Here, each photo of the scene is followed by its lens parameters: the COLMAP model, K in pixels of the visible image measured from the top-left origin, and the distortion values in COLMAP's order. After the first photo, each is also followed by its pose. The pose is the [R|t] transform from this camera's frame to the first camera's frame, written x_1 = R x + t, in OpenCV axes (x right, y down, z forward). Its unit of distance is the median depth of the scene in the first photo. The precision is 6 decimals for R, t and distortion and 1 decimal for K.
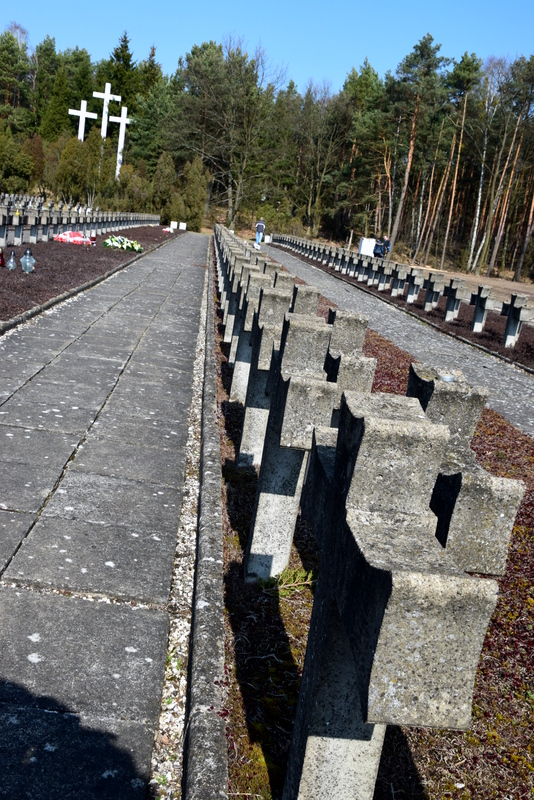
lens RADIAL K [[746.2, 0, 267.0], [0, 746.2, 400.0], [0, 0, 1]] dist [-0.004572, -0.002743]
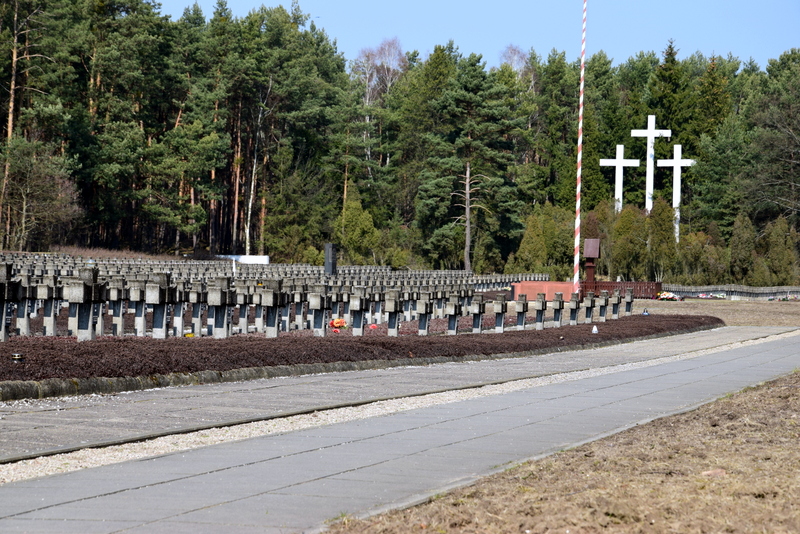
lens RADIAL K [[3120.9, 0, 400.0], [0, 3120.9, 267.0], [0, 0, 1]] dist [1.263319, 1.223167]
pose [[0.961034, -0.129011, -0.244479, 0.268732], [0.064301, 0.964485, -0.256193, 0.461192], [0.268848, 0.230490, 0.935198, -1.817730]]
